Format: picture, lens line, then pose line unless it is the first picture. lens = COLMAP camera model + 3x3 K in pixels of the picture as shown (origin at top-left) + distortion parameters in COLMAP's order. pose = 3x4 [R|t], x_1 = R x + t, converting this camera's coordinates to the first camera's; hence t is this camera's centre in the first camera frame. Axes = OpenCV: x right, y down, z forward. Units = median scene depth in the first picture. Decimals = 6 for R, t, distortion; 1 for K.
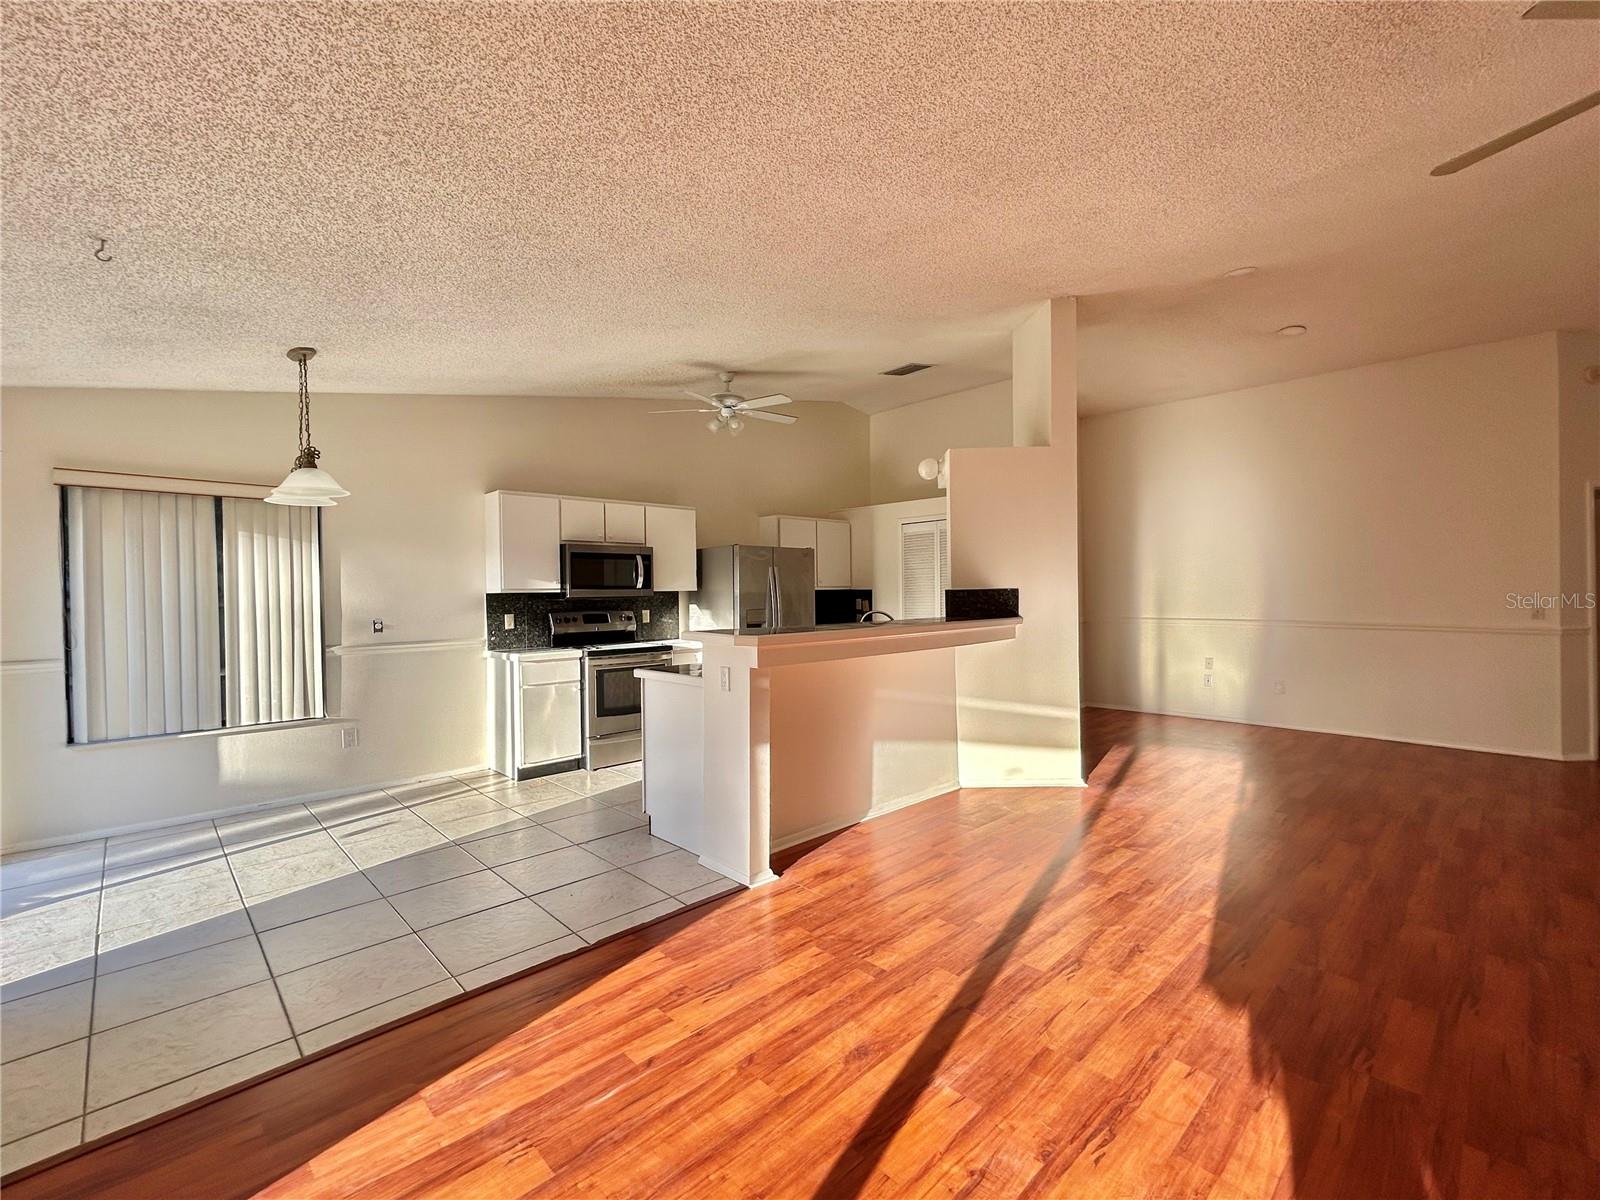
lens RADIAL K [[700.7, 0, 797.0], [0, 700.7, 600.7], [0, 0, 1]] dist [-0.003765, 0.000972]
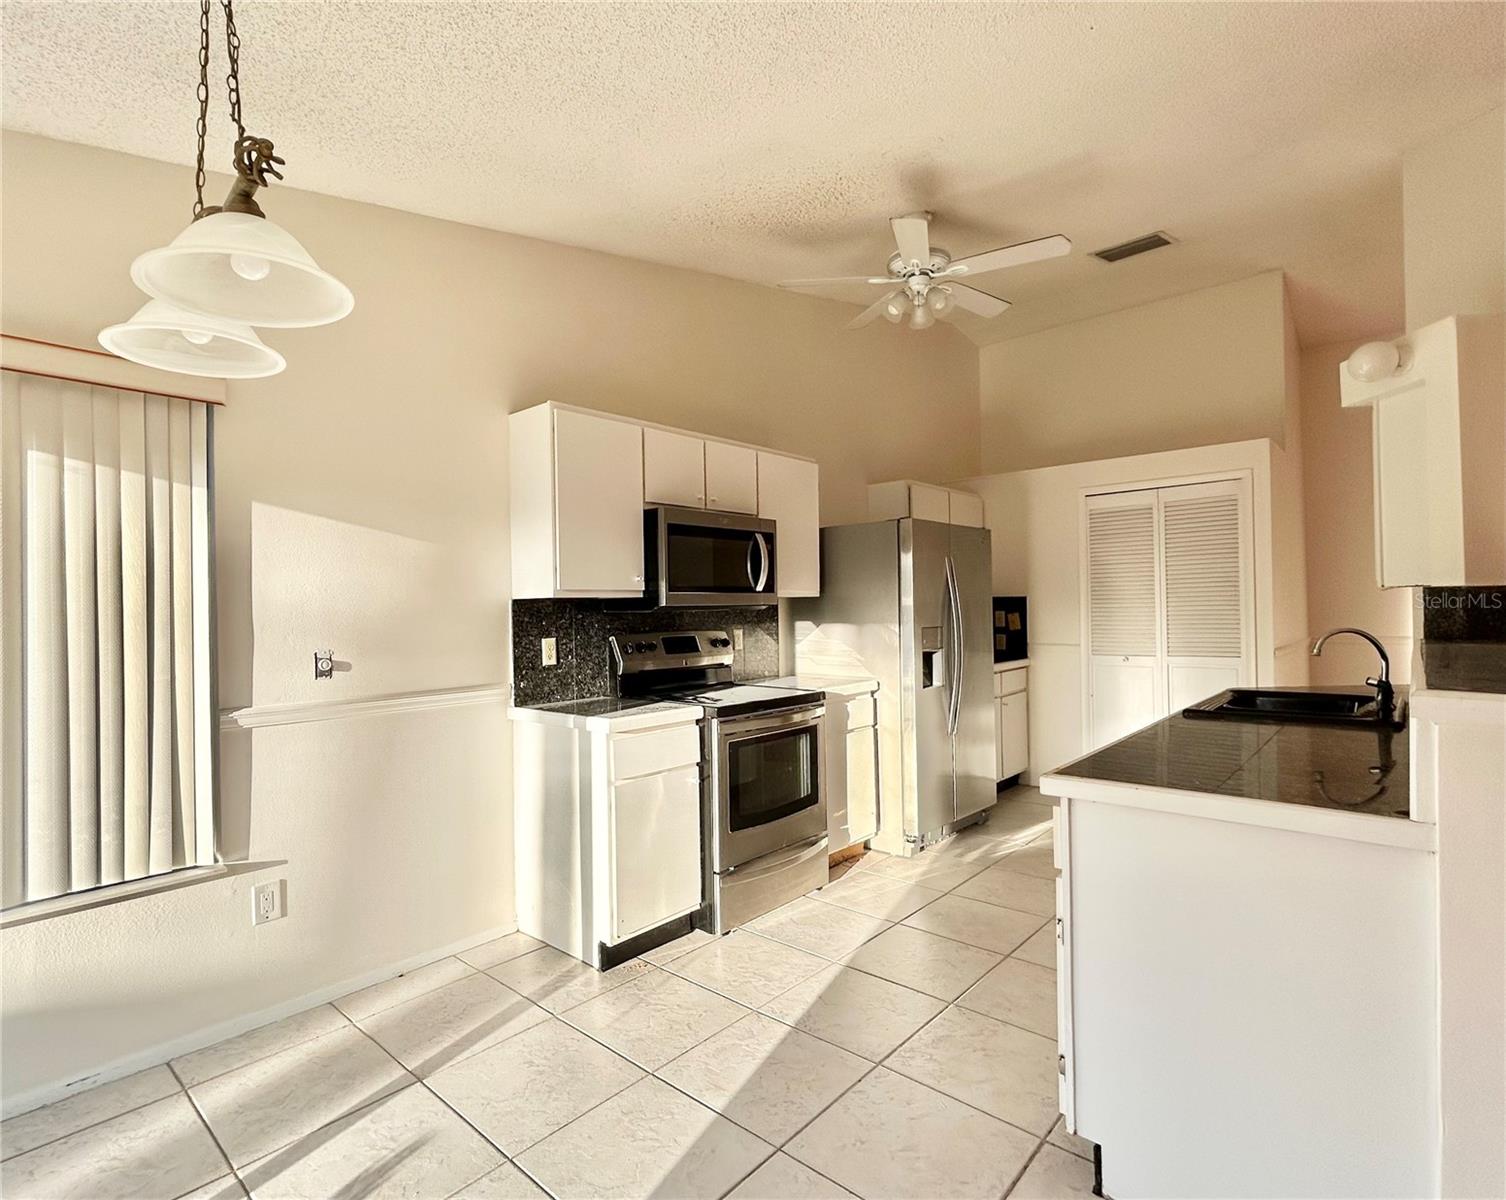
lens RADIAL K [[767.7, 0, 704.6], [0, 767.7, 602.2], [0, 0, 1]] dist [-0.003906, 0.001352]
pose [[0.998846, -0.004011, 0.047852, -0.369235], [0.005090, 0.999735, -0.022448, 0.006403], [-0.047750, 0.022666, 0.998602, 0.465155]]
